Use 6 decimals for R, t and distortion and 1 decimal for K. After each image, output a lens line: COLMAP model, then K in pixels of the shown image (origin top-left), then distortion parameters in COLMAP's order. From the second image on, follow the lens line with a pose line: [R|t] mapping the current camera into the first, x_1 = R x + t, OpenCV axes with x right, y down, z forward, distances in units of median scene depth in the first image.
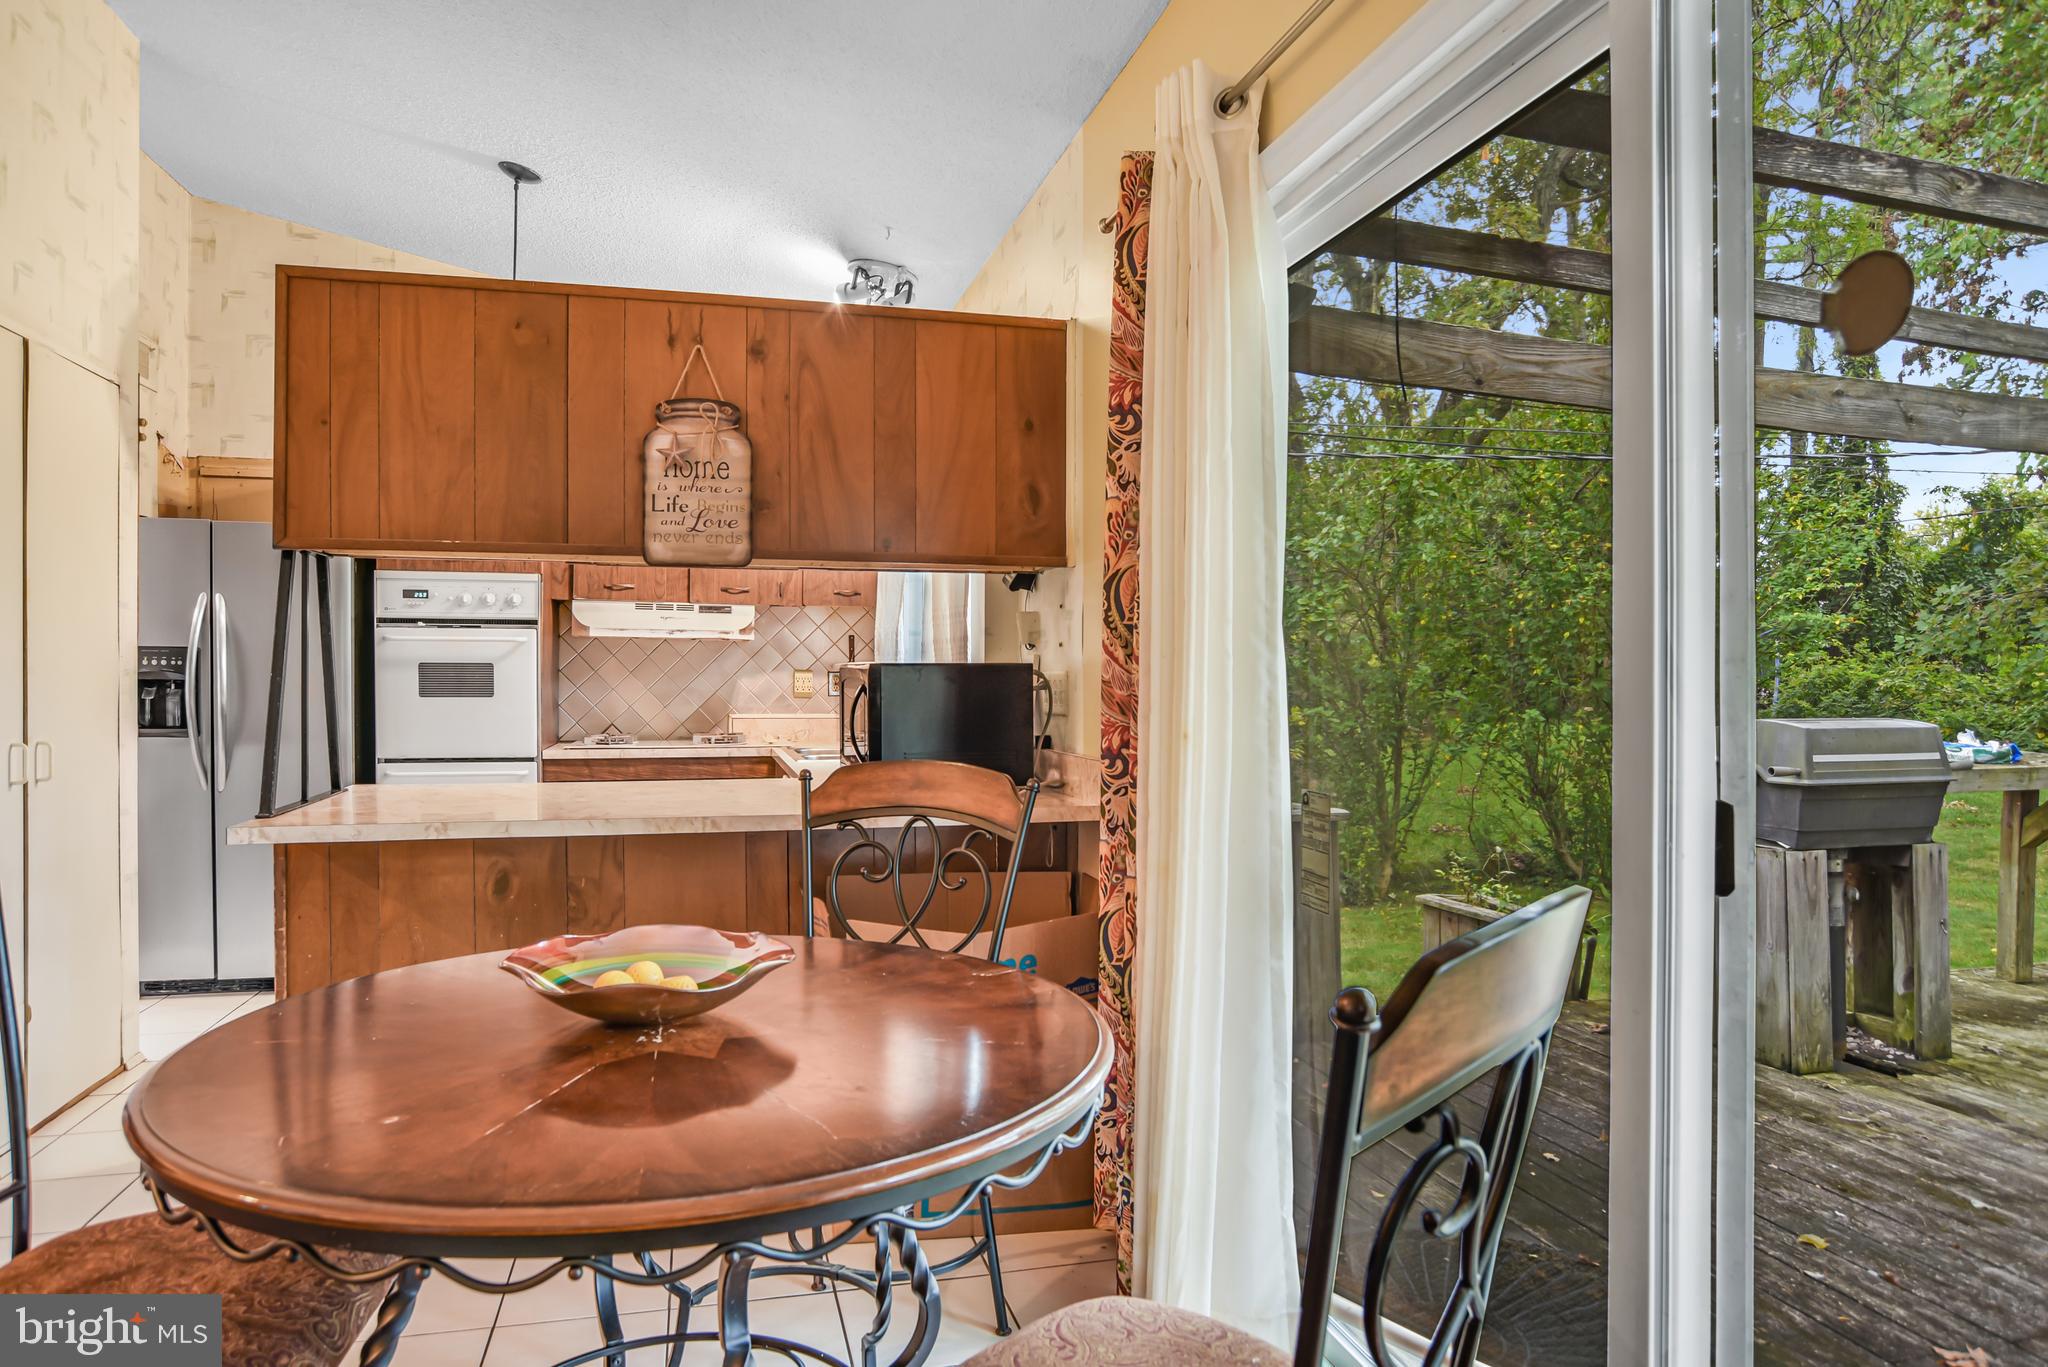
lens RADIAL K [[1242.3, 0, 1020.0], [0, 1242.3, 689.7], [0, 0, 1]] dist [-0.065013, 0.037840]
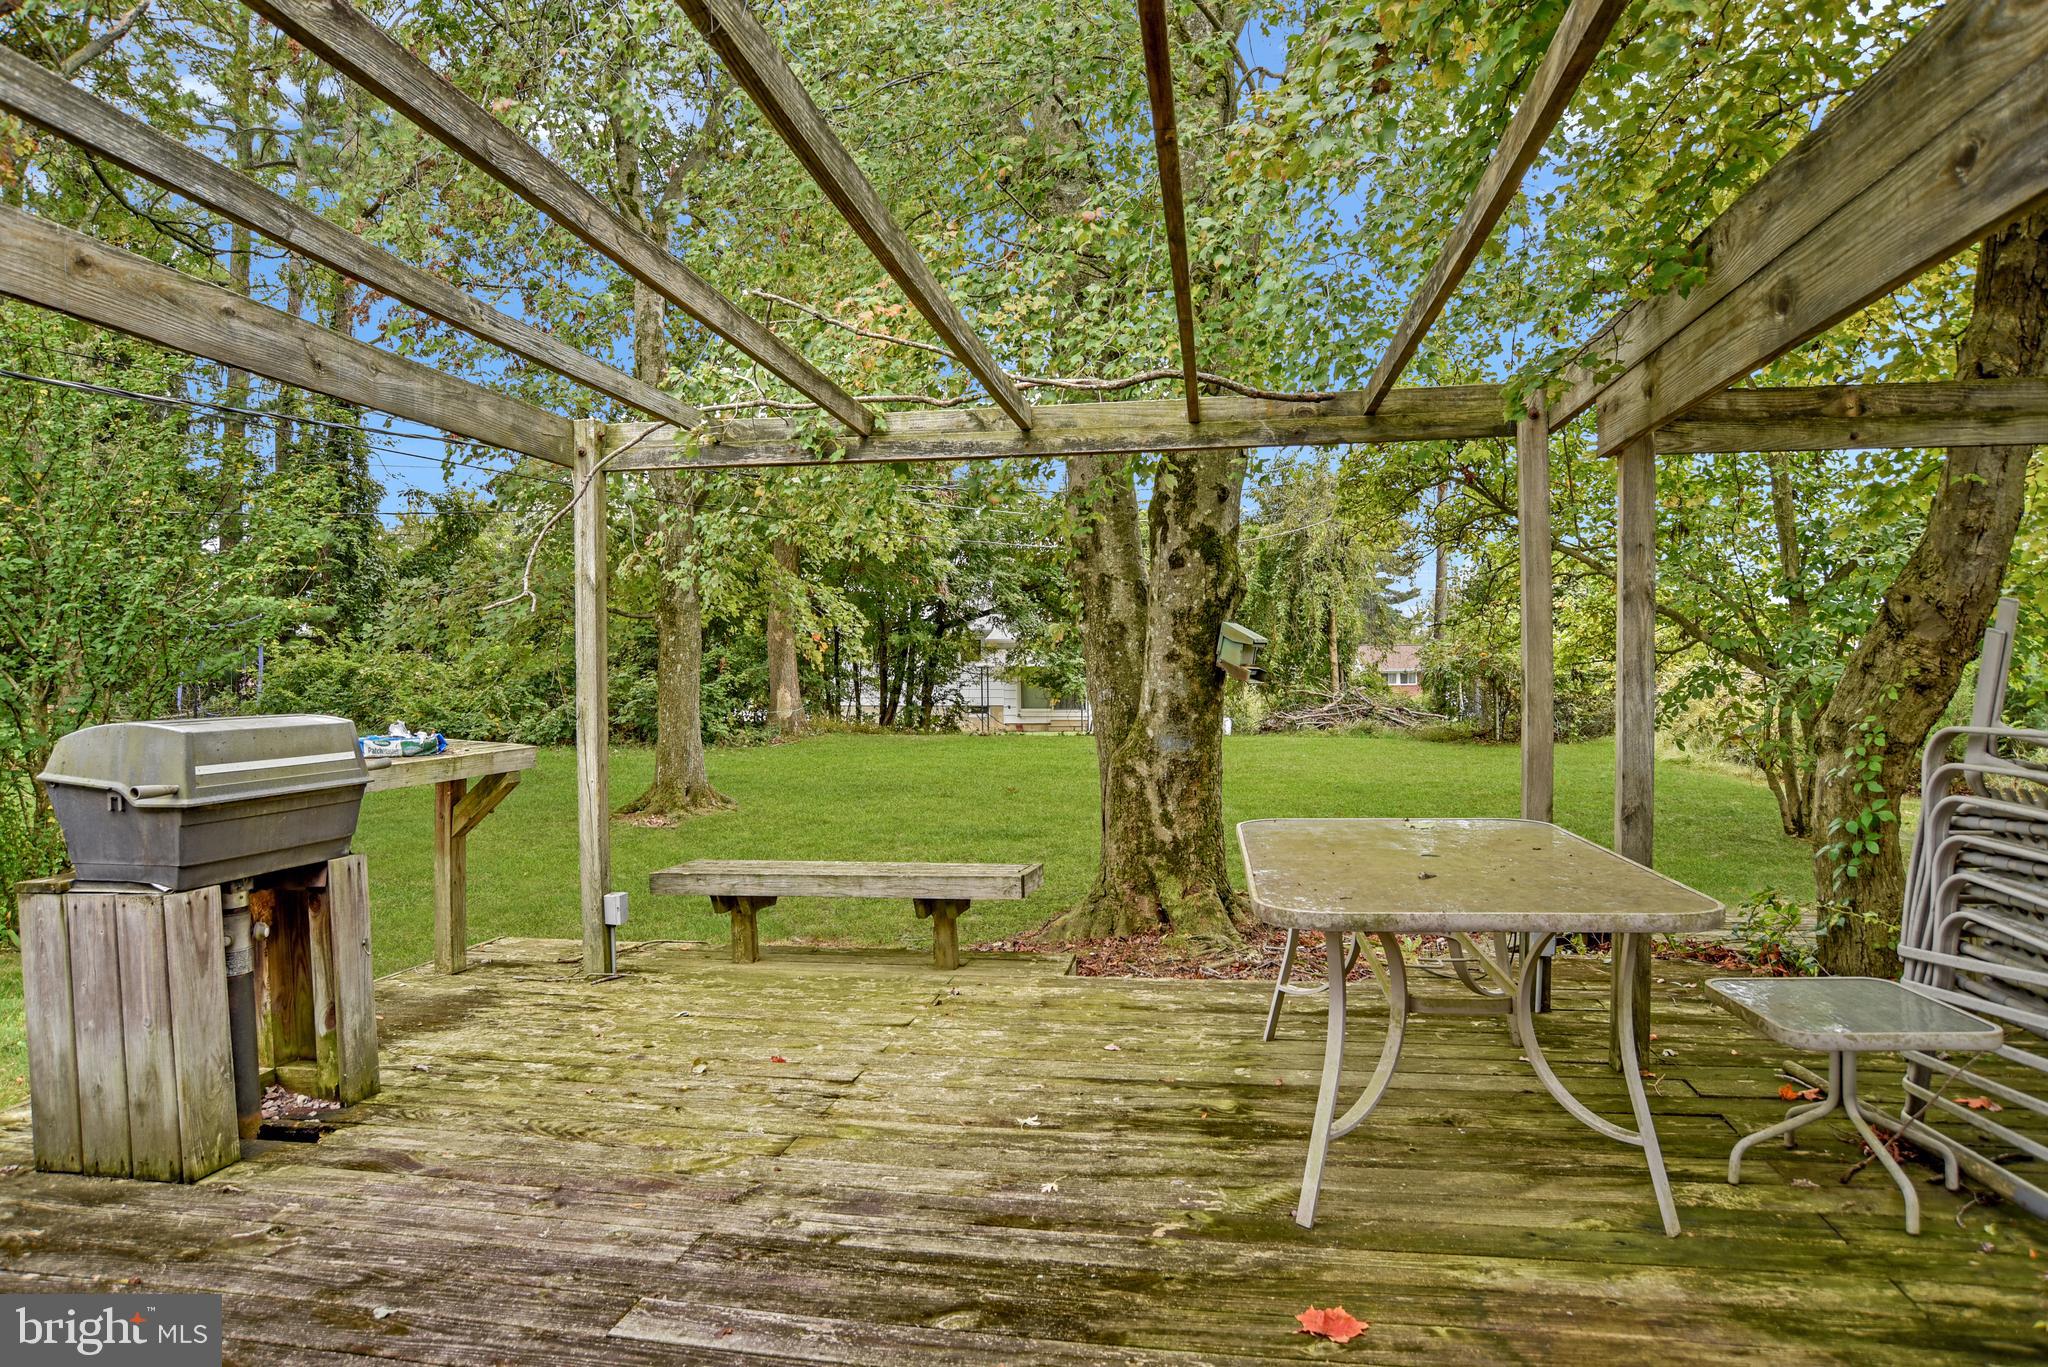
lens RADIAL K [[1242.3, 0, 1020.0], [0, 1242.3, 689.7], [0, 0, 1]] dist [-0.065013, 0.037840]
pose [[0.450545, -0.023848, 0.892435, 0.188055], [0.016263, 0.999697, 0.018504, -0.000923], [-0.892606, 0.006177, 0.450796, 0.171600]]
